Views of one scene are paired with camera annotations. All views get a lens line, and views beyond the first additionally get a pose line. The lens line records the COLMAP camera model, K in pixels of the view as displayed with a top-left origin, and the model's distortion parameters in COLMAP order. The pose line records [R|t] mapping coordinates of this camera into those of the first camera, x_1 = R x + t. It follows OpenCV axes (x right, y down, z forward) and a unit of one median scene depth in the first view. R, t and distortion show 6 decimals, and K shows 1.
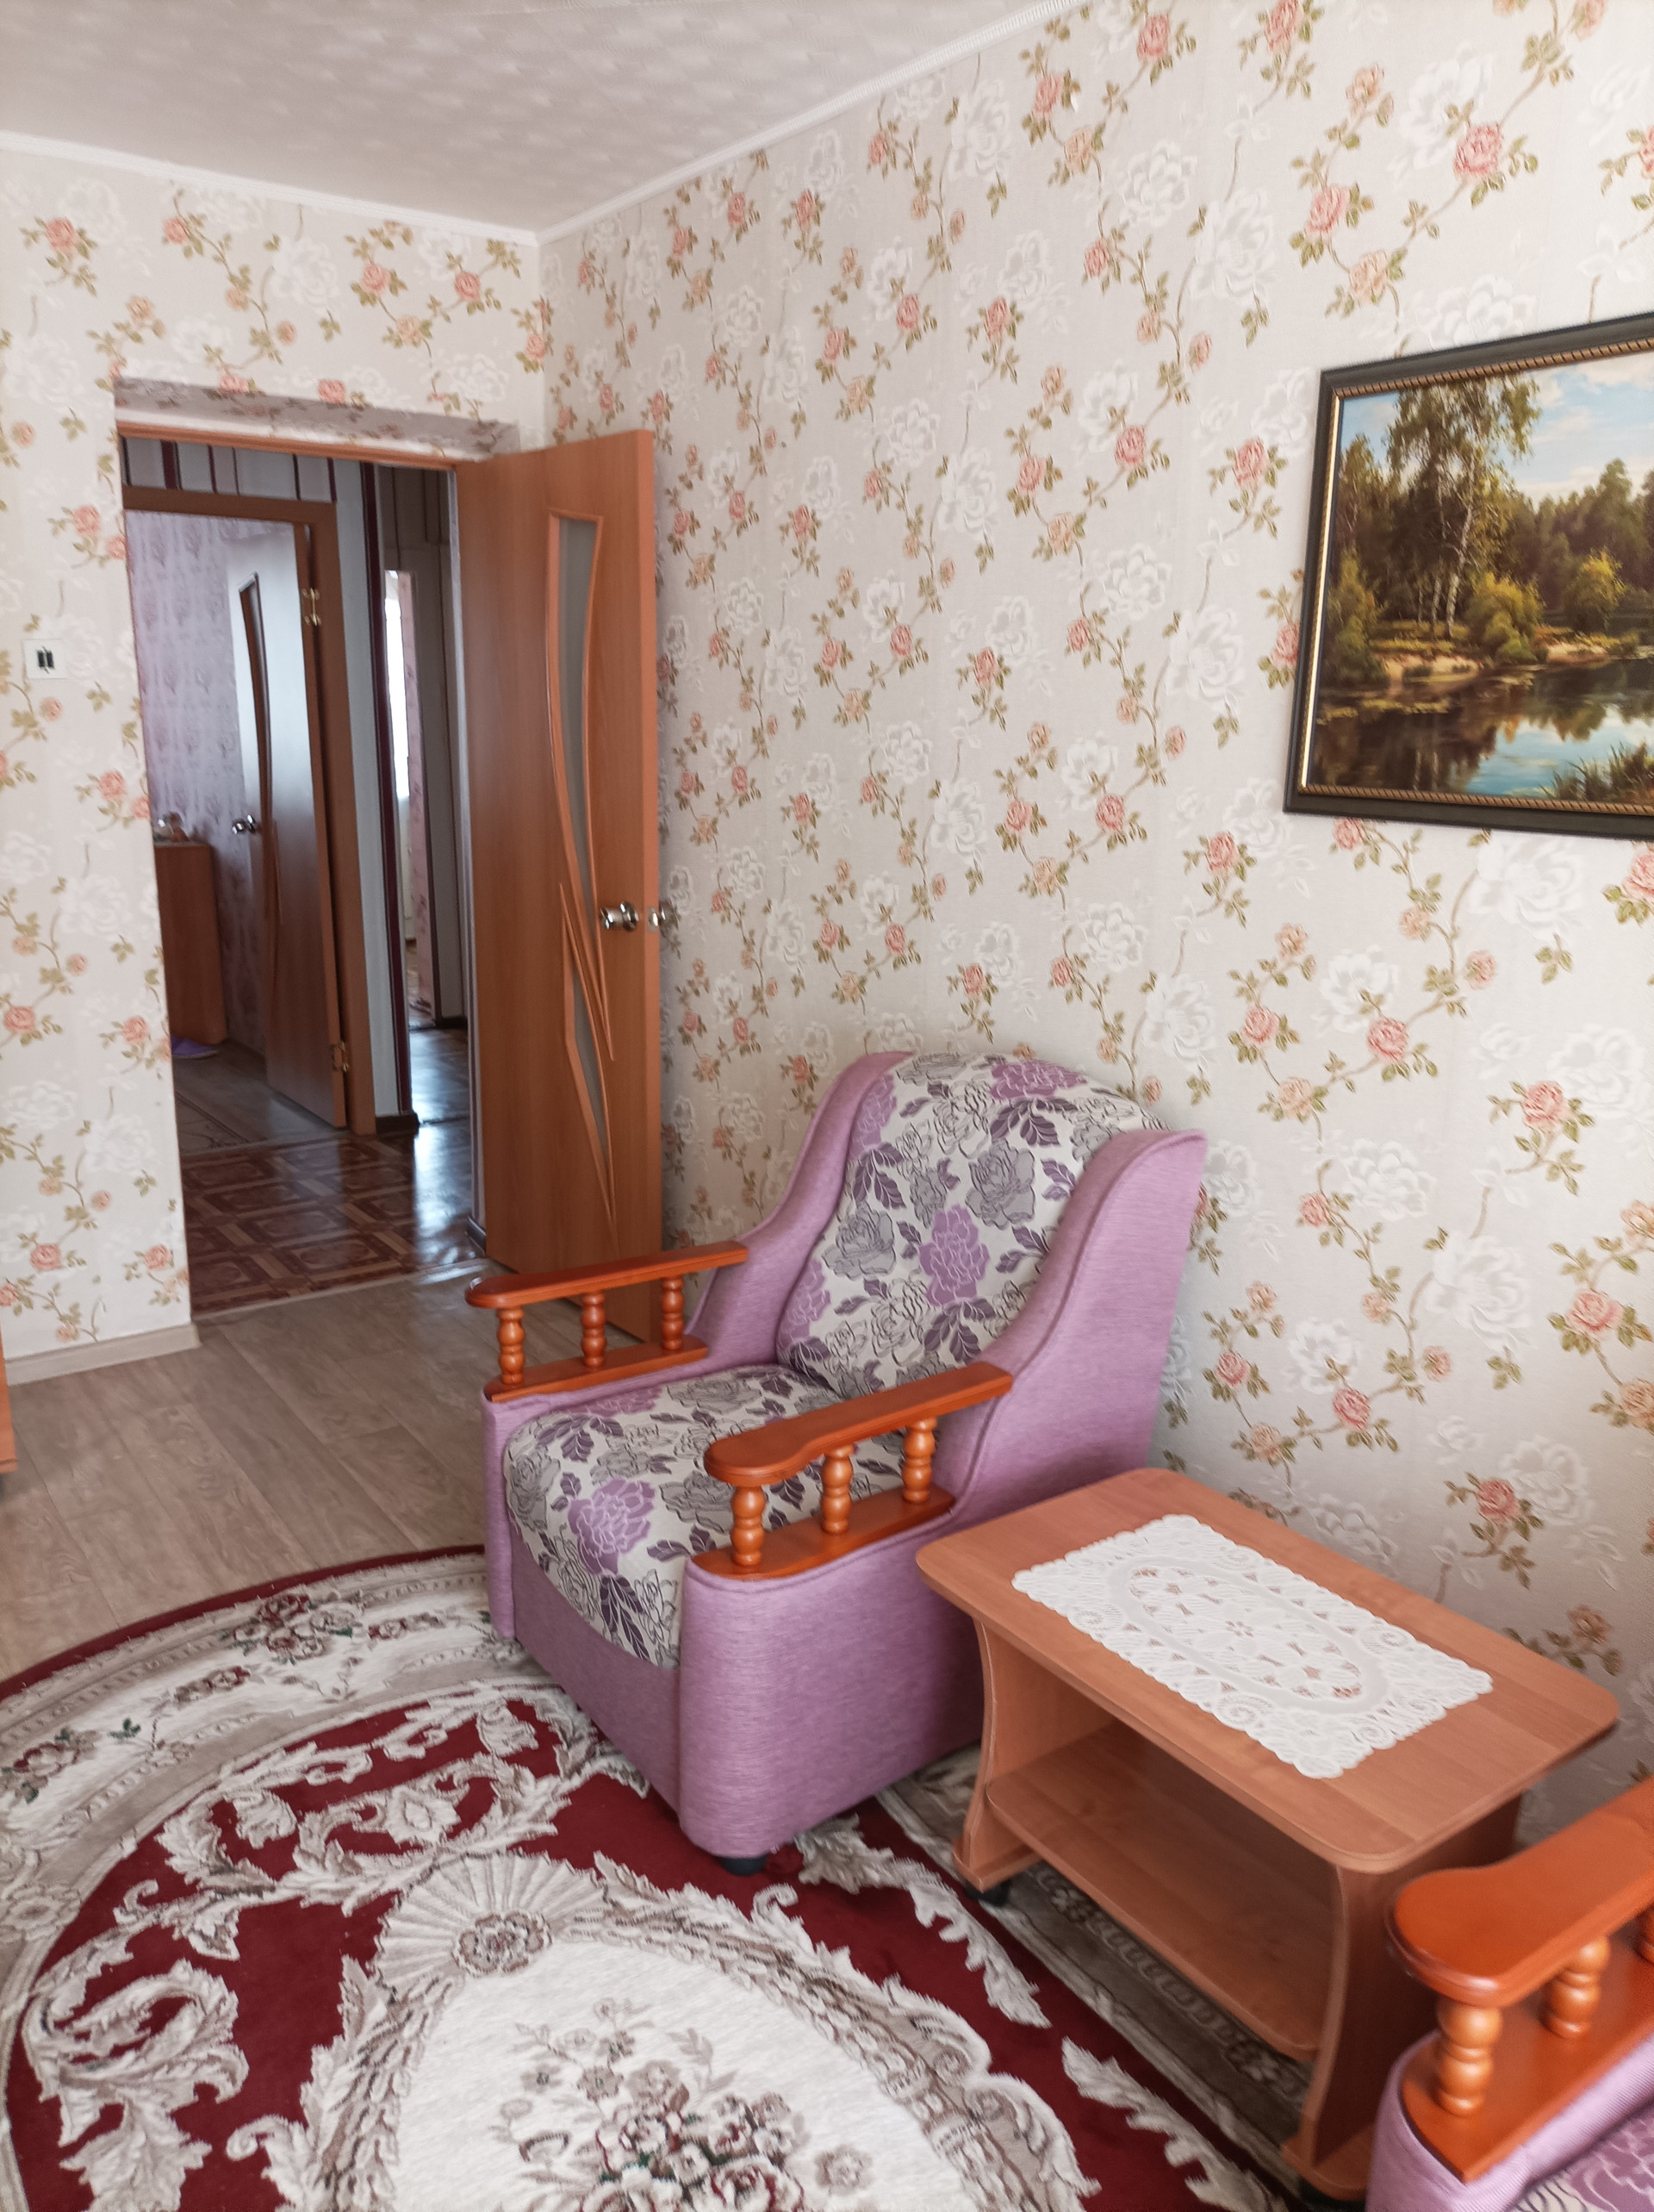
lens RADIAL K [[1620.8, 0, 828.7], [0, 1620.8, 1104.5], [0, 0, 1]] dist [0.040558, -0.031101]
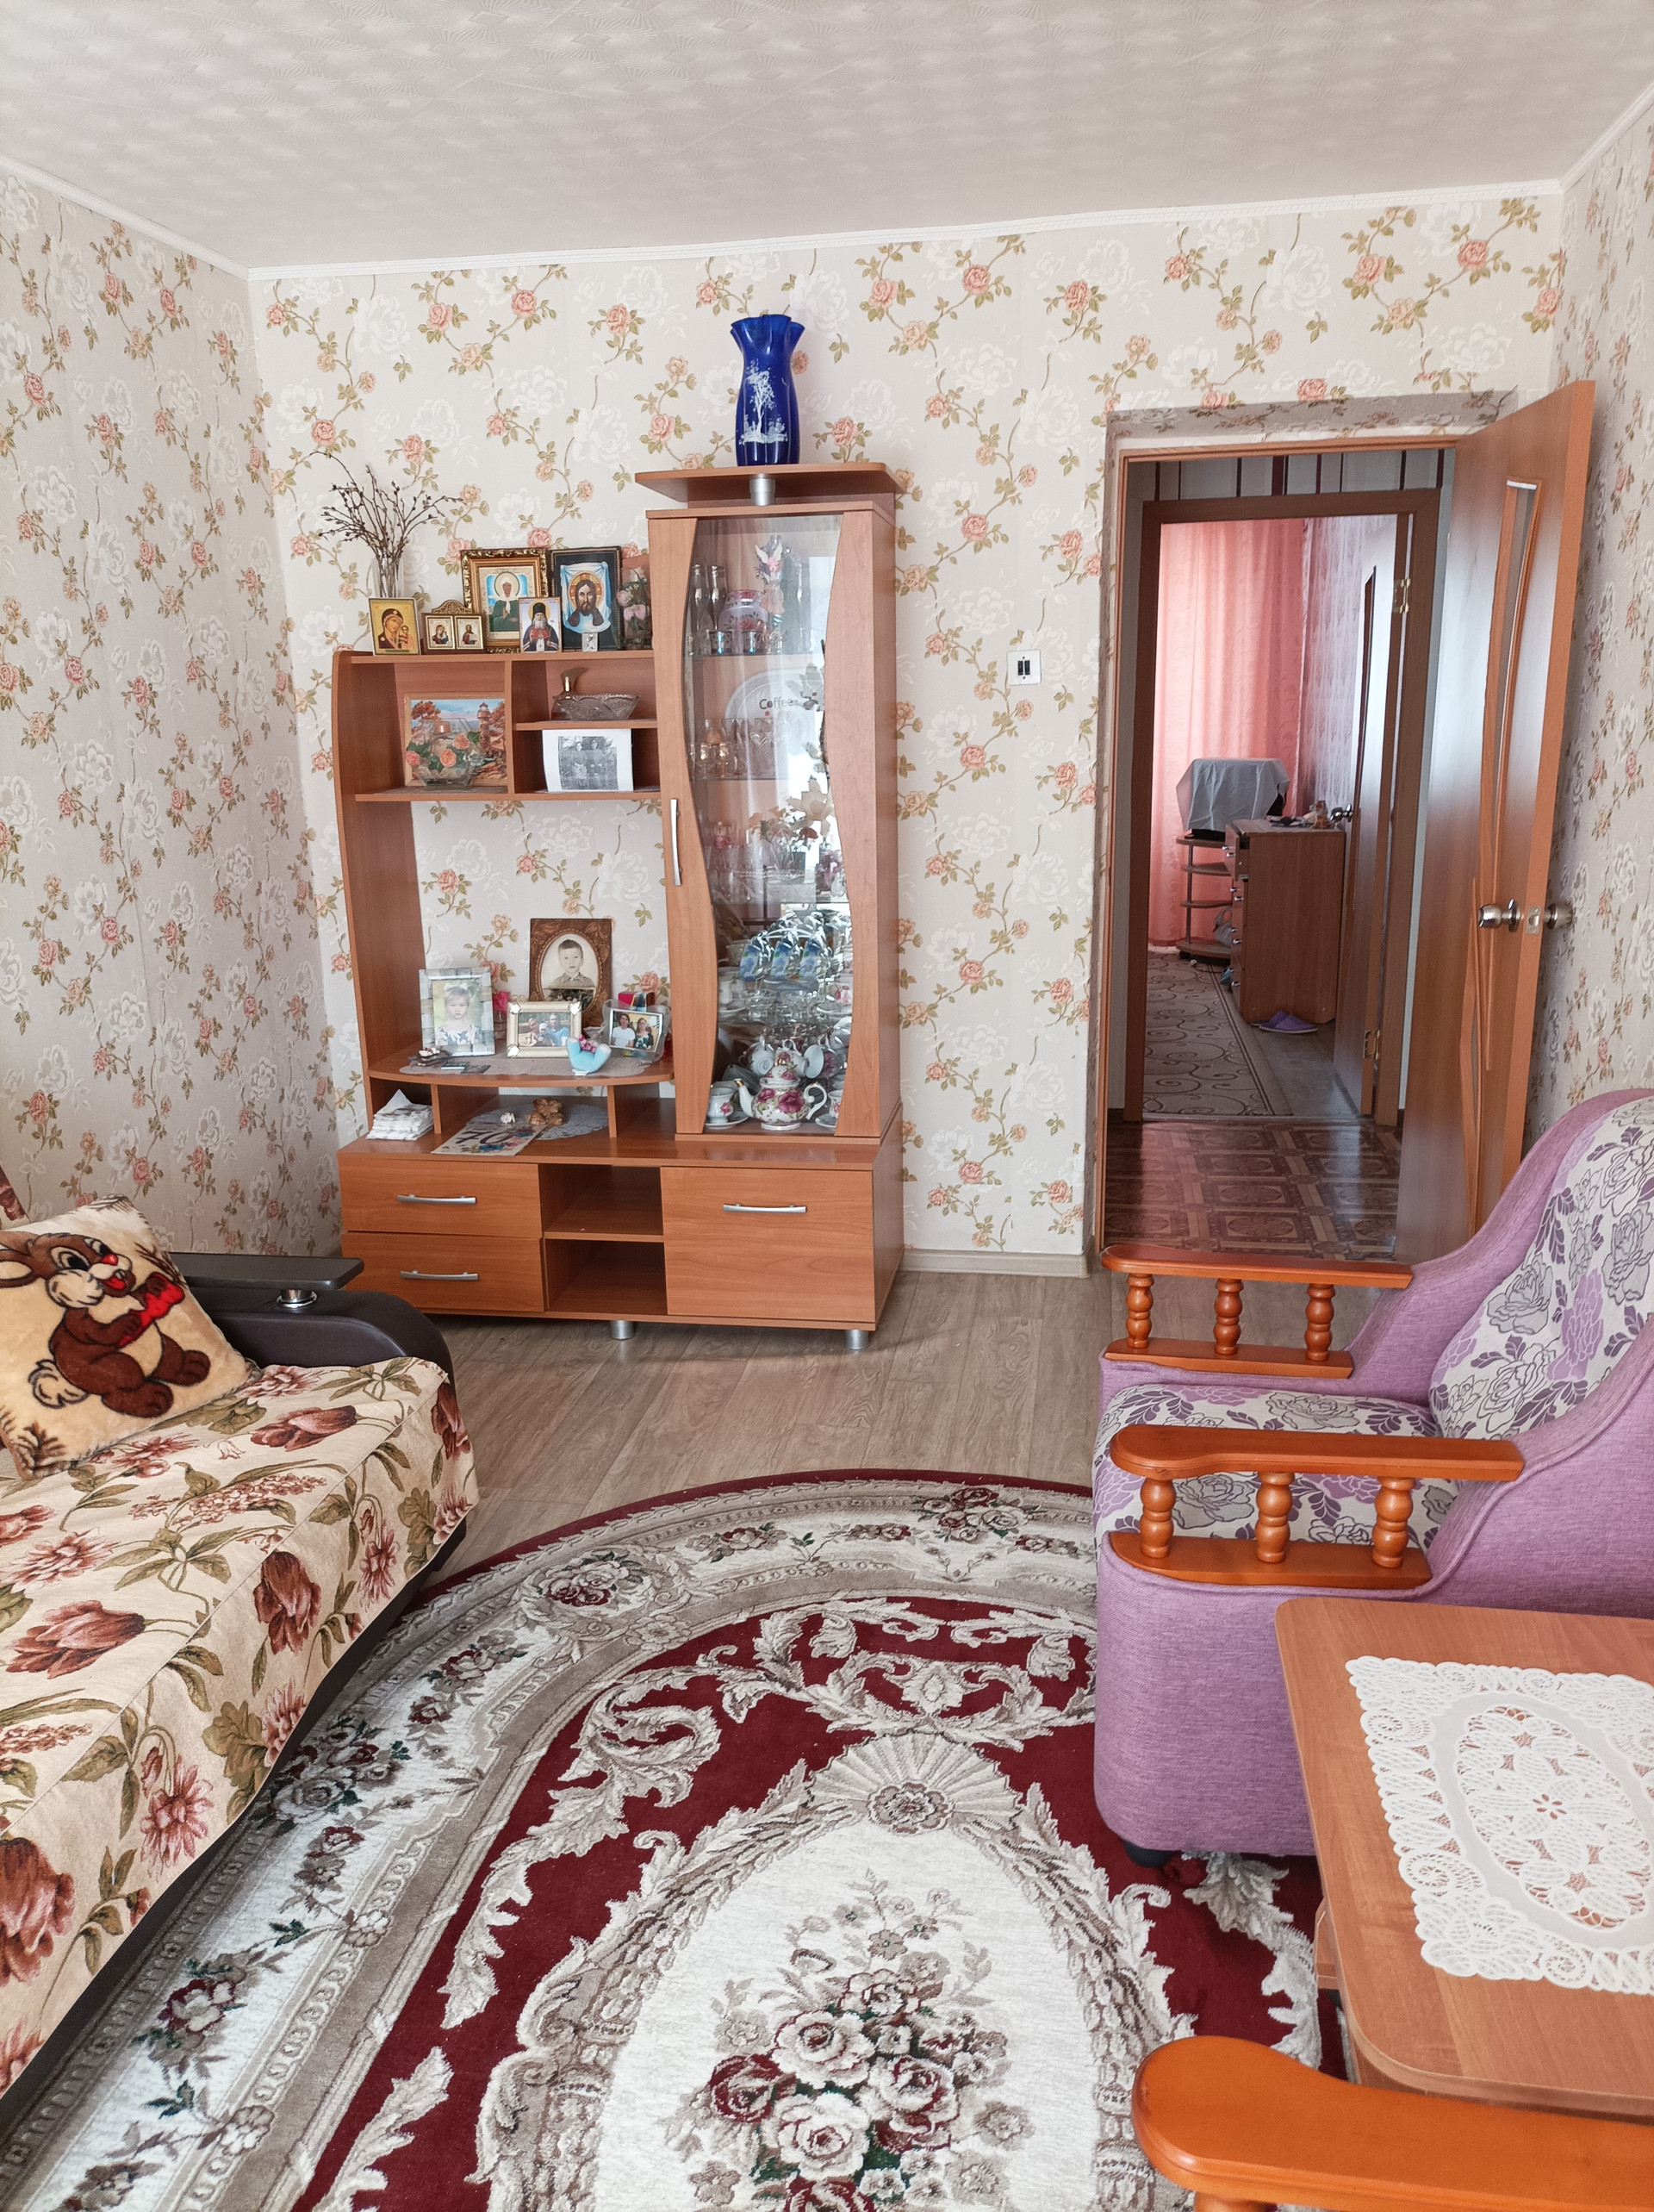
lens RADIAL K [[1620.8, 0, 828.7], [0, 1620.8, 1104.5], [0, 0, 1]] dist [0.040558, -0.031101]
pose [[0.719875, 0.142450, -0.679329, 0.411998], [-0.136959, 0.988624, 0.062173, -0.025063], [0.680457, 0.048284, 0.731195, 0.108646]]
